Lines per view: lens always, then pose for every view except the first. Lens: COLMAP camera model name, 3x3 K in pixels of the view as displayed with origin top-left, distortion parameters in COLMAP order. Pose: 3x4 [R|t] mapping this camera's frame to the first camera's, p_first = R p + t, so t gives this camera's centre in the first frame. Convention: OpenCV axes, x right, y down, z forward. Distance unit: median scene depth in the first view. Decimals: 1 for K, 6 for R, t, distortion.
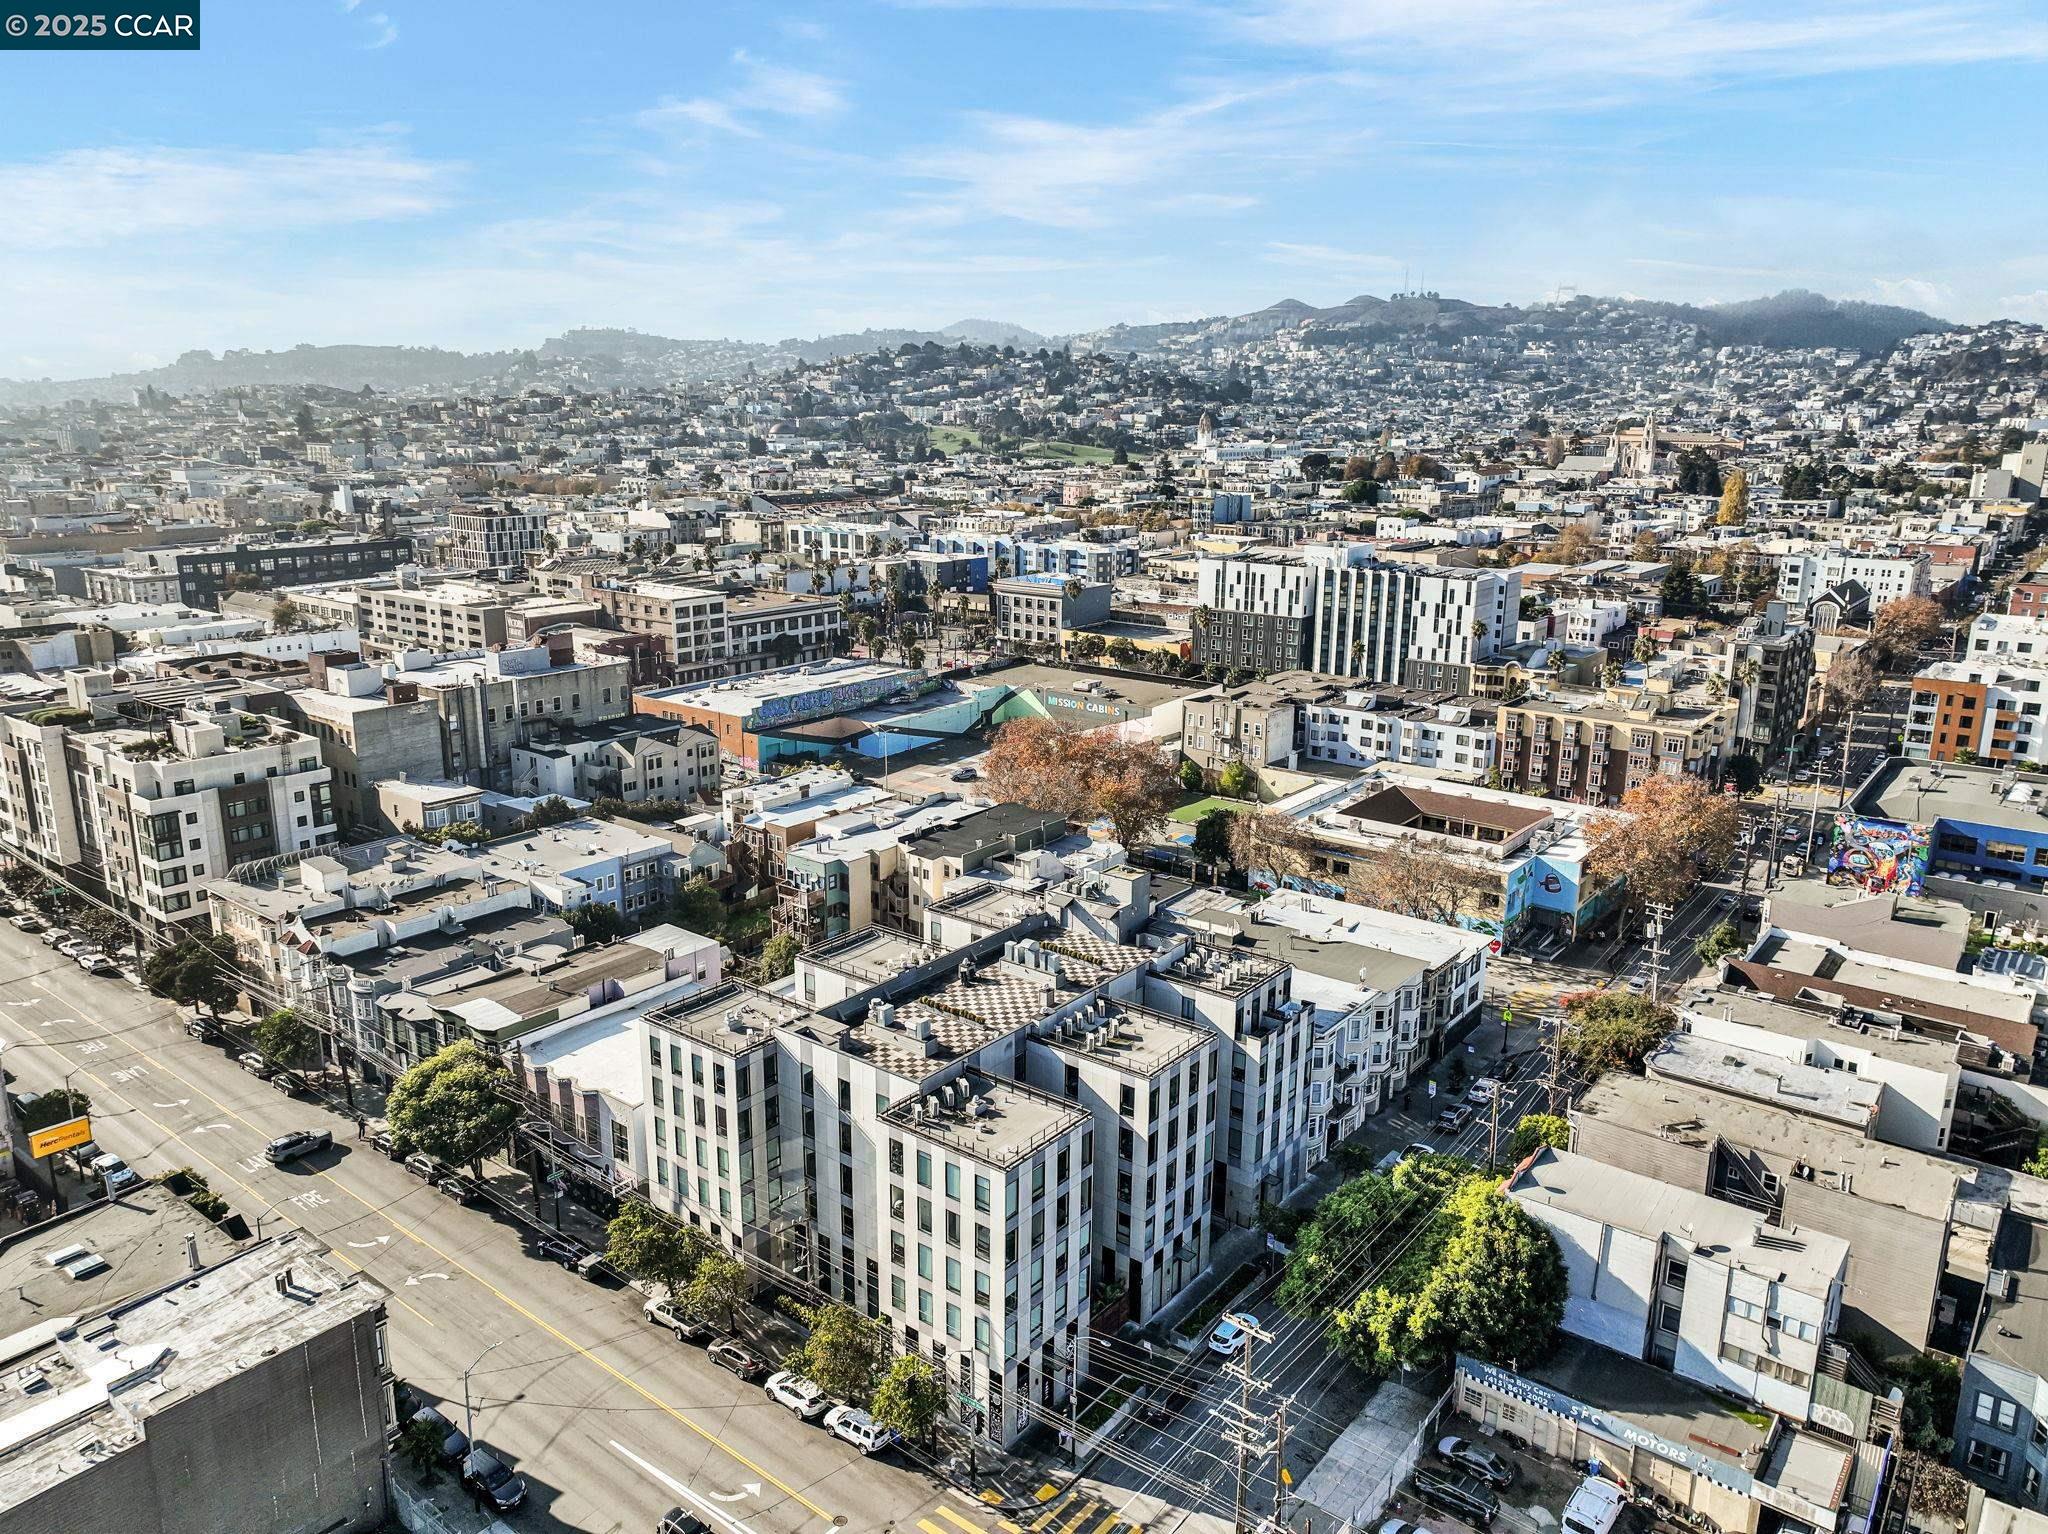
lens RADIAL K [[1437.7, 0, 1024.0], [0, 1437.7, 767.0], [0, 0, 1]] dist [0.003392, 0.010875]
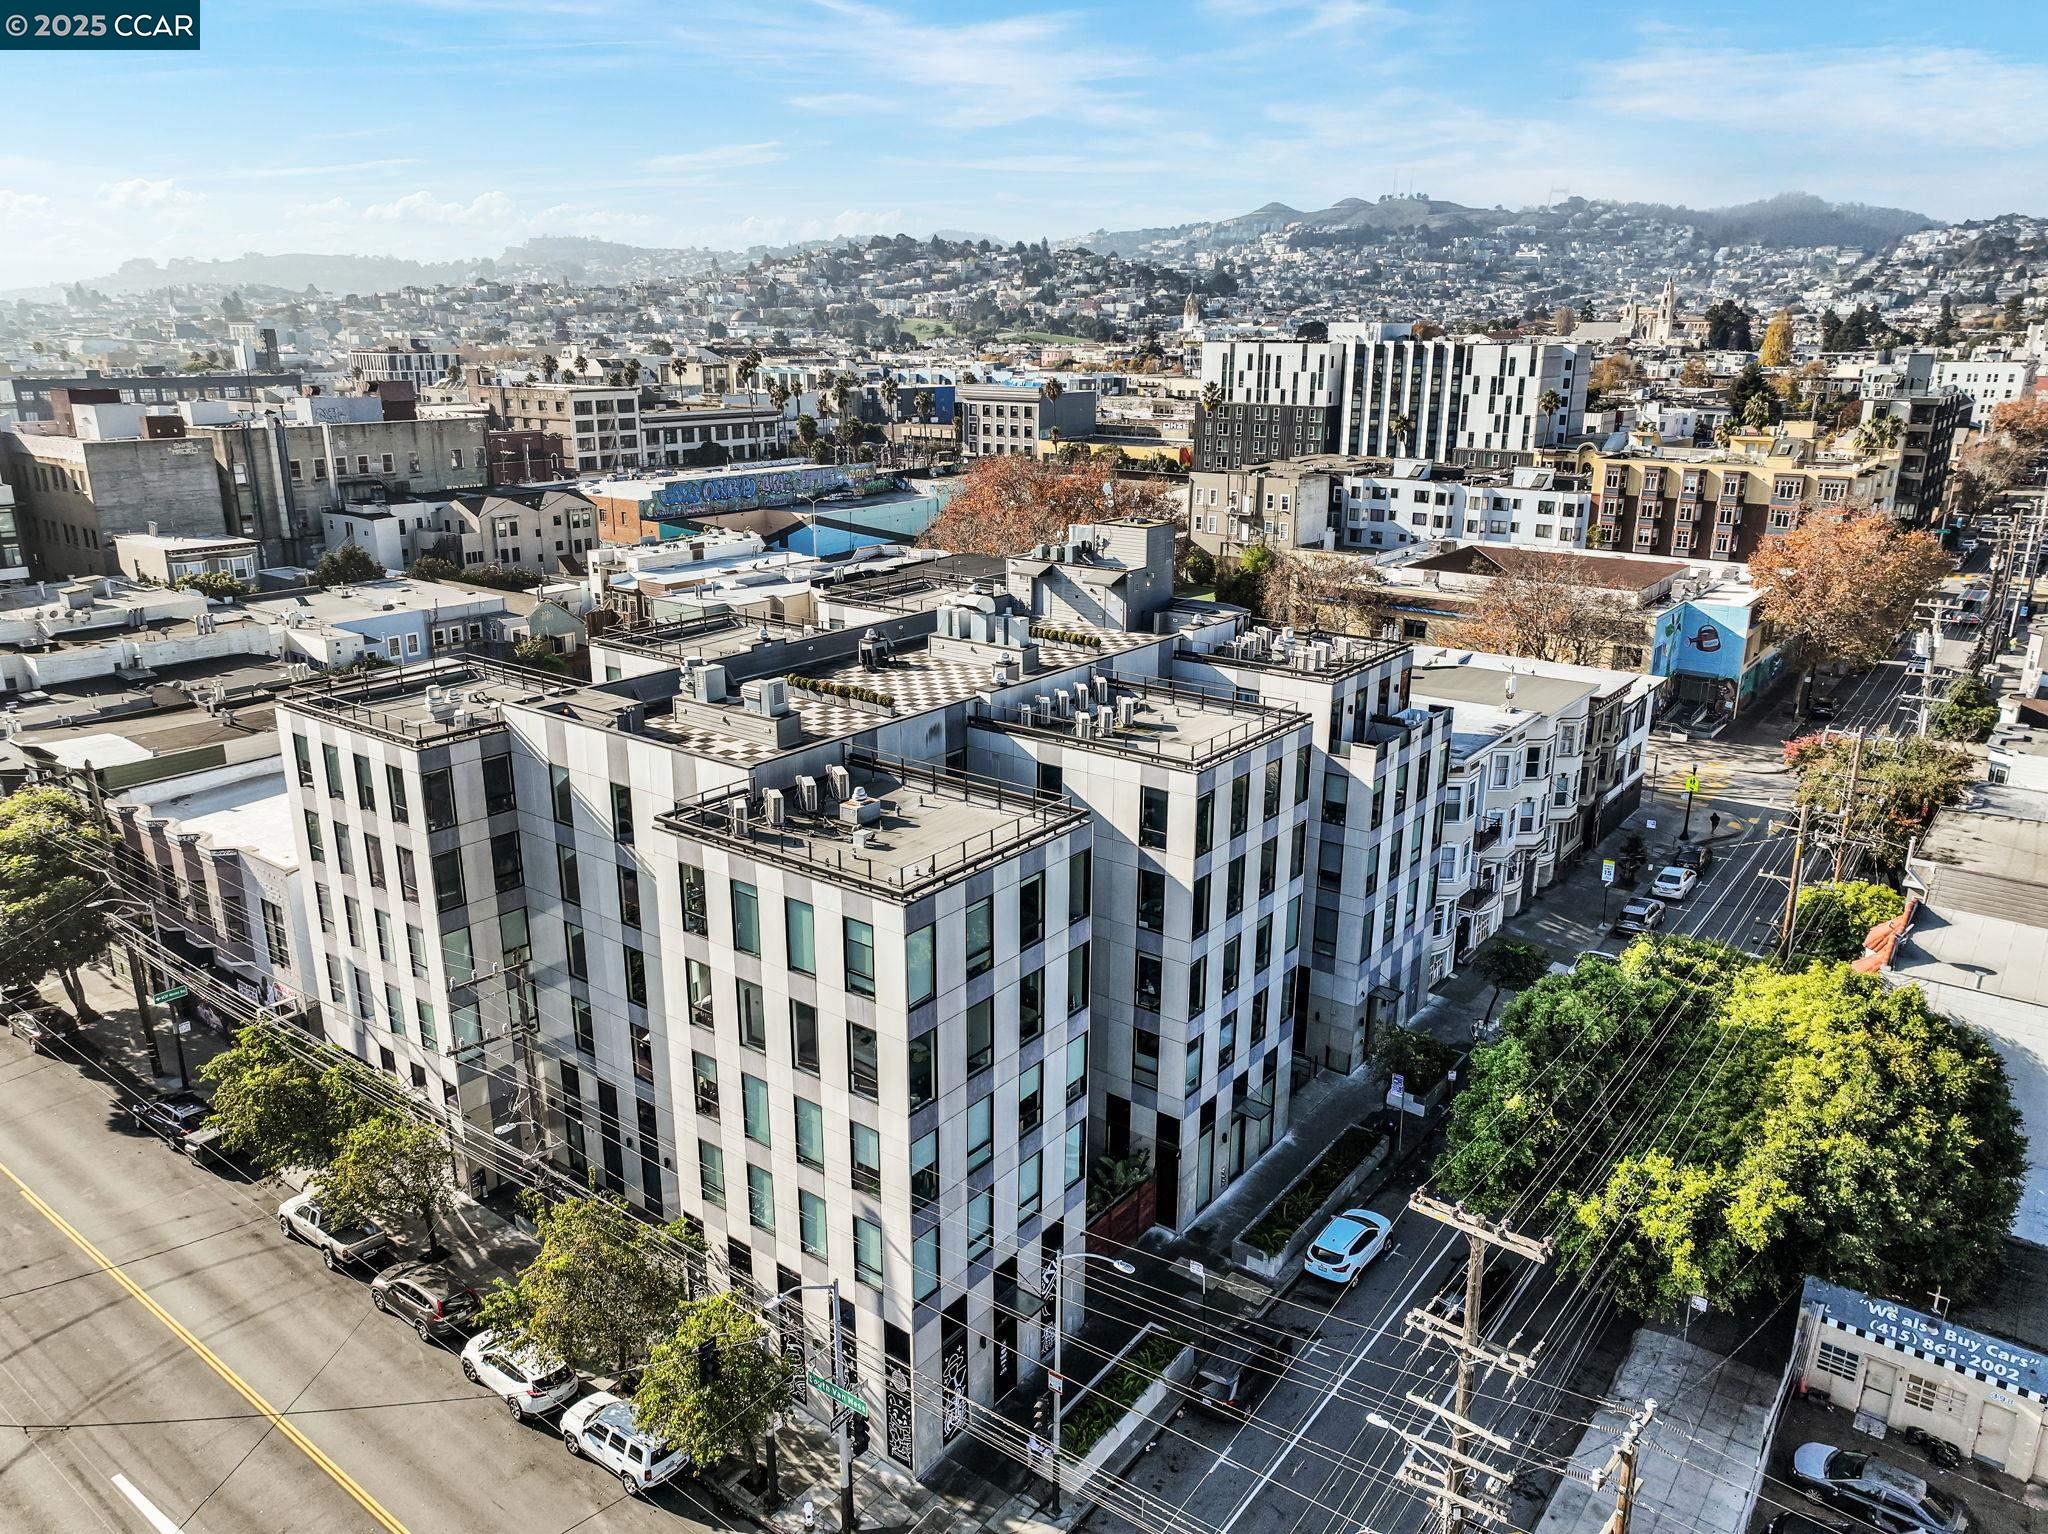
lens RADIAL K [[1441.1, 0, 1022.1], [0, 1441.1, 762.0], [0, 0, 1]] dist [-0.004171, 0.019680]
pose [[0.999906, -0.007621, 0.011390, 0.007351], [0.007093, 0.998929, 0.045729, 0.079833], [-0.011726, -0.045643, 0.998889, 0.200496]]
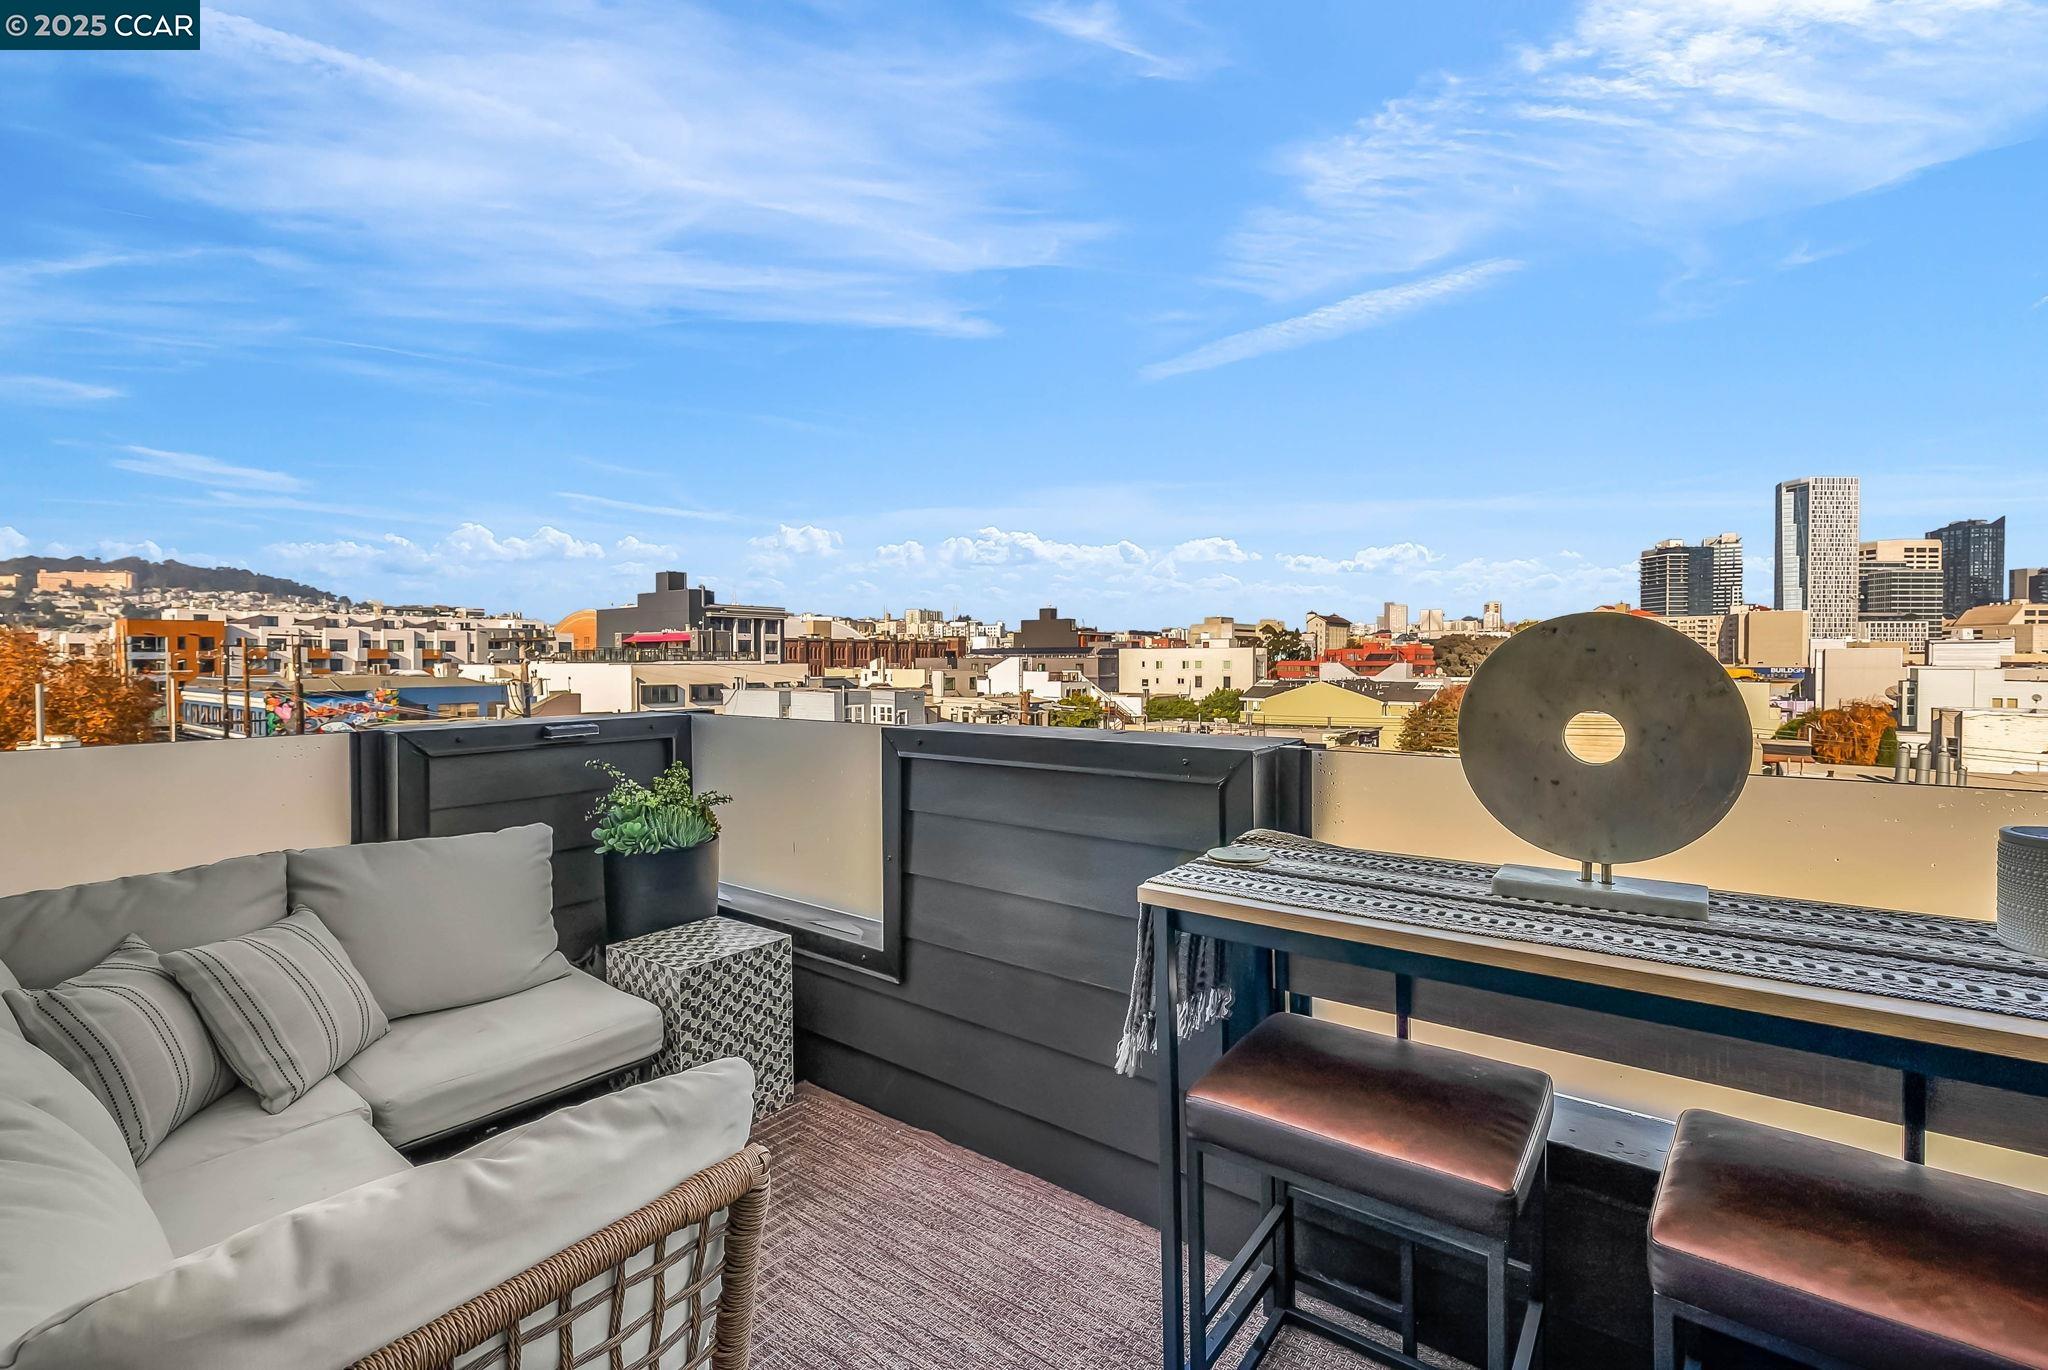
lens RADIAL K [[903.1, 0, 1032.9], [0, 903.1, 678.6], [0, 0, 1]] dist [0.000364, -0.000314]
pose [[-0.015562, -0.025749, 0.999547, 0.086398], [0.245967, 0.968851, 0.028788, 0.083495], [-0.969153, 0.246304, -0.008744, 0.498633]]
